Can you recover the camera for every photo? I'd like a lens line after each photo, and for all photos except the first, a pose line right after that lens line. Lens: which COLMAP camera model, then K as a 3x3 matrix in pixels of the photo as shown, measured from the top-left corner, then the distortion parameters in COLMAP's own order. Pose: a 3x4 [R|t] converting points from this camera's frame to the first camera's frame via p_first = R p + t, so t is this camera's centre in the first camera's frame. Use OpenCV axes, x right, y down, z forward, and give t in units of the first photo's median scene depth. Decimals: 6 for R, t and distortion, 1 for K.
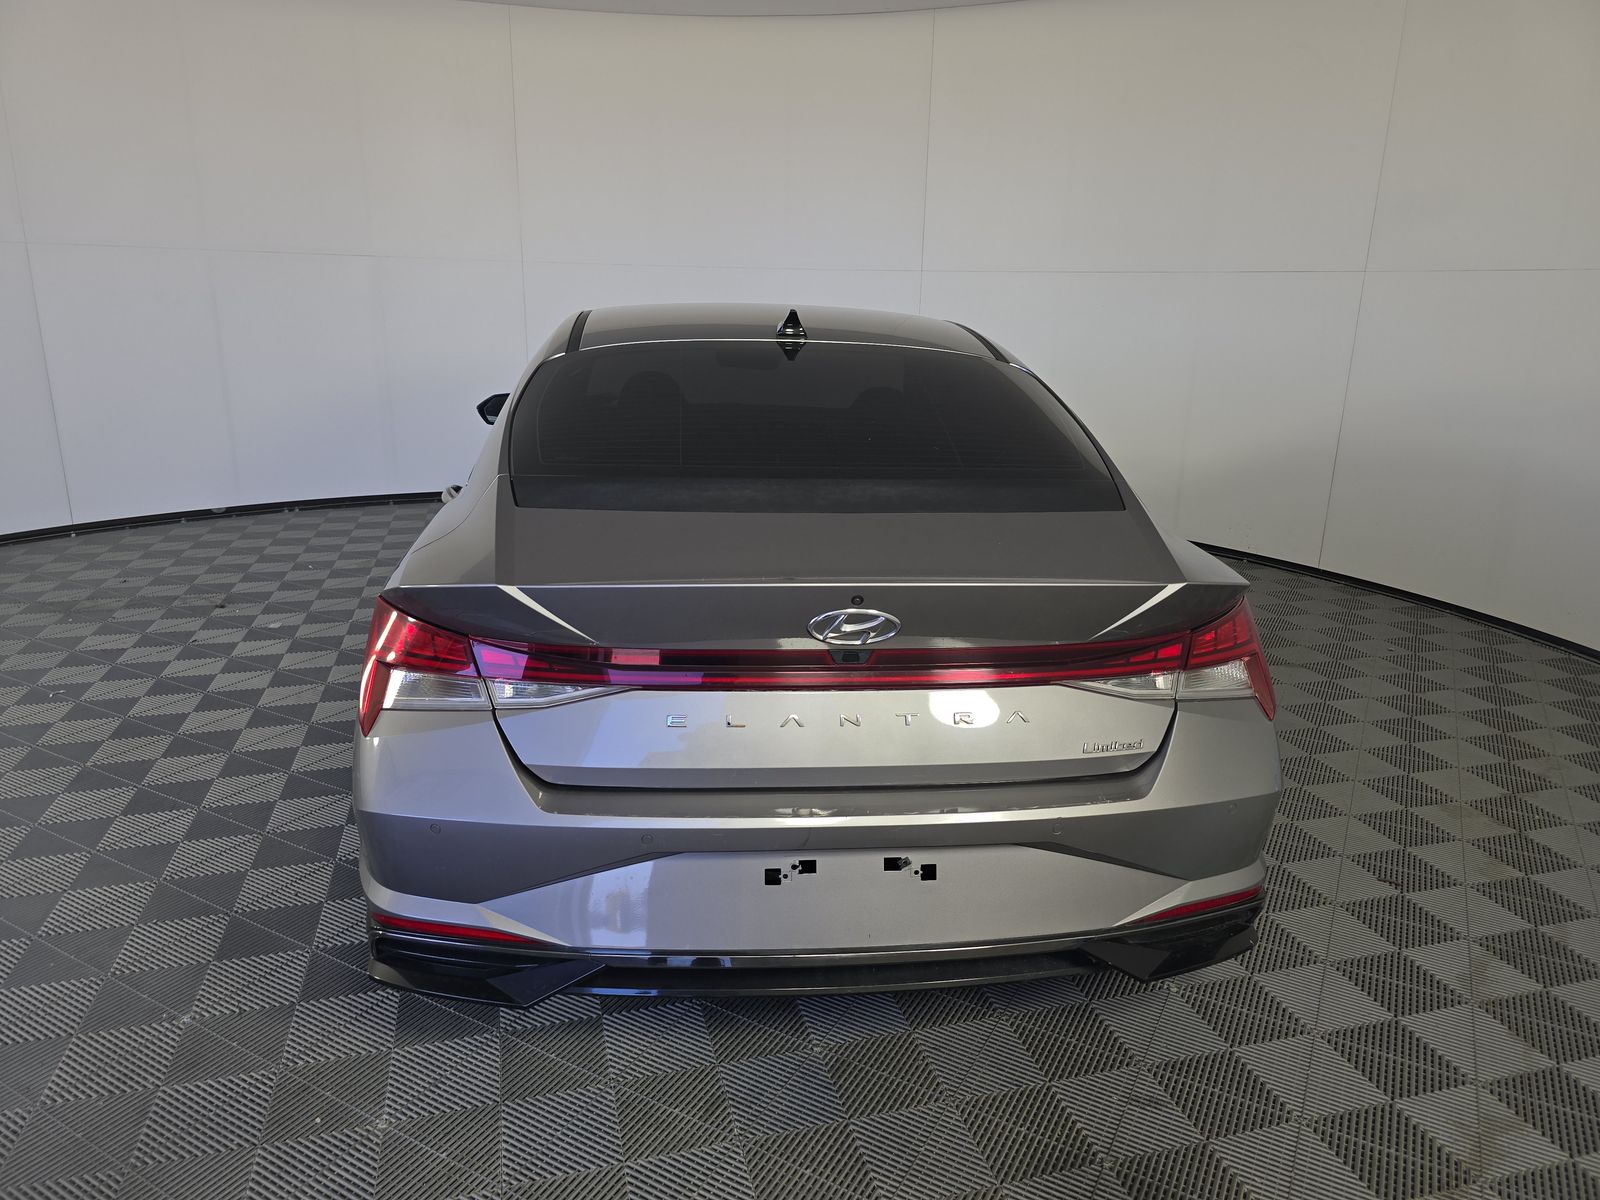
lens RADIAL K [[1095.3, 0, 799.3], [0, 1095.3, 594.3], [0, 0, 1]] dist [0.029250, -0.031870]
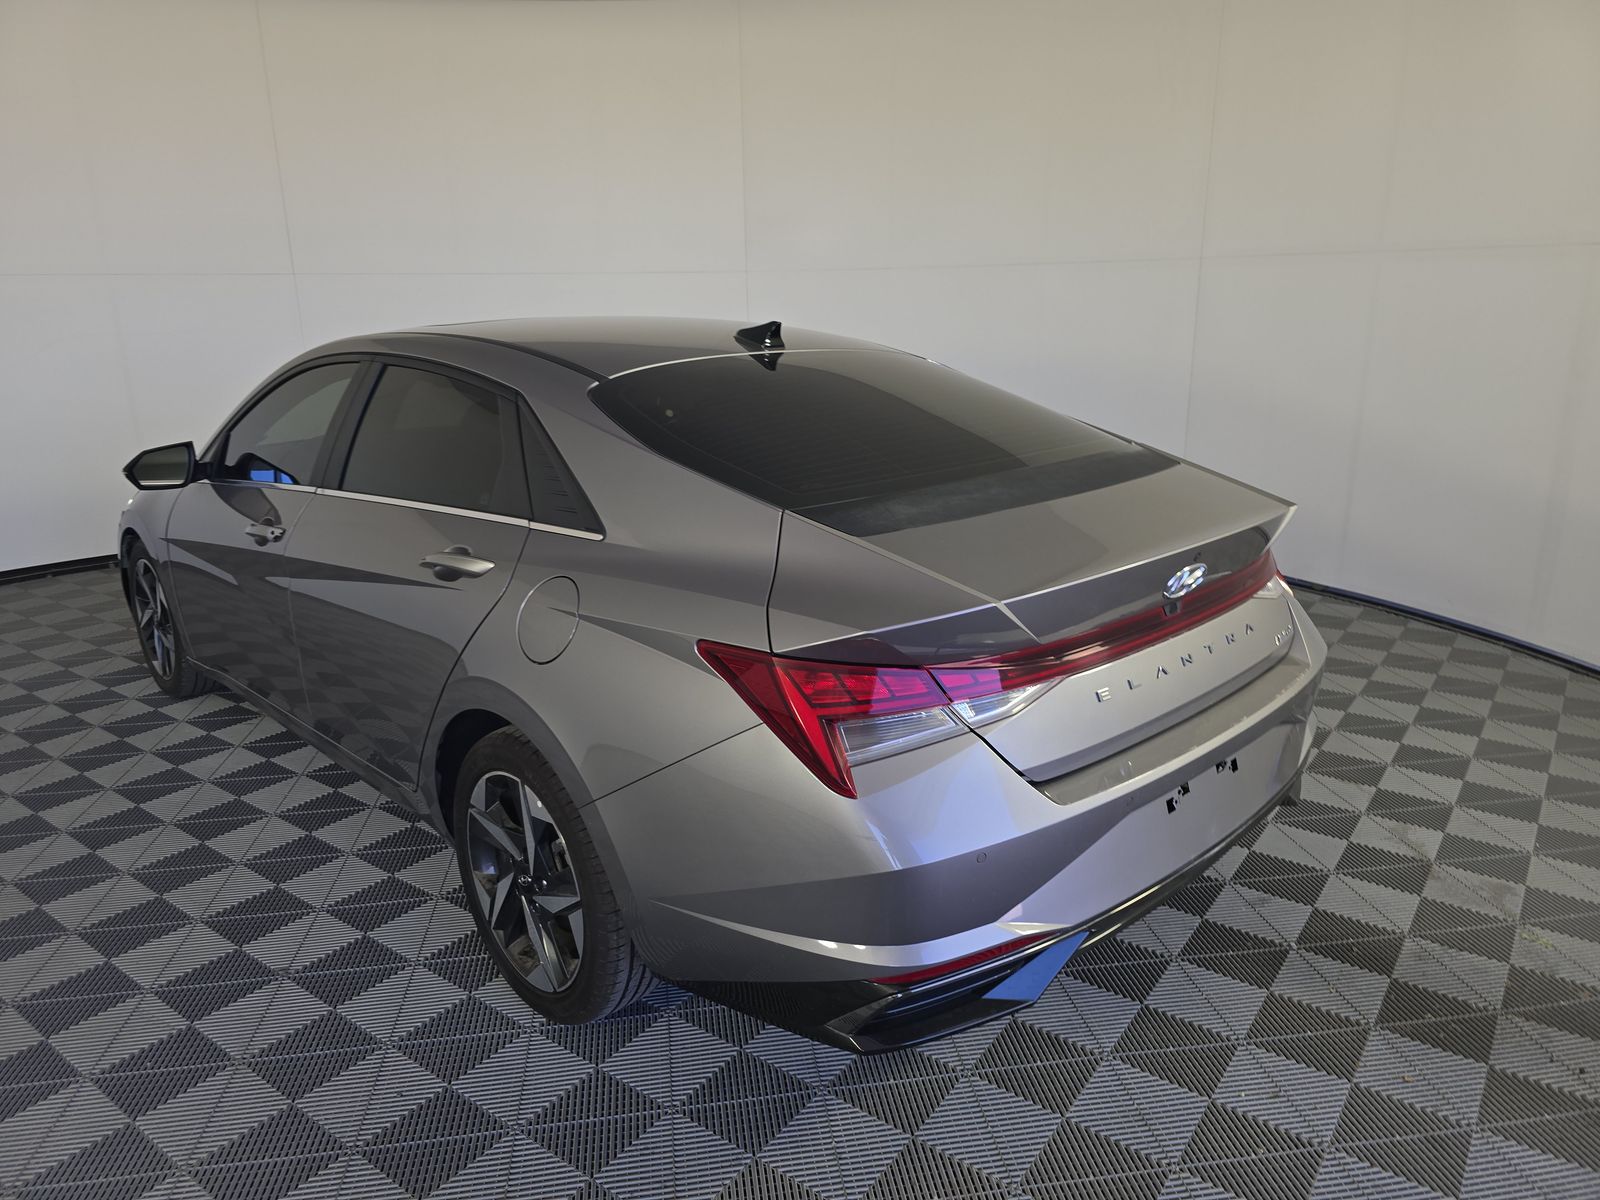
lens RADIAL K [[1095.3, 0, 799.4], [0, 1095.3, 602.5], [0, 0, 1]] dist [0.029250, -0.031870]
pose [[0.782939, -0.194822, 0.590805, -0.973665], [0.190984, 0.979110, 0.069776, -0.108896], [-0.592057, 0.058204, 0.803792, 0.283084]]
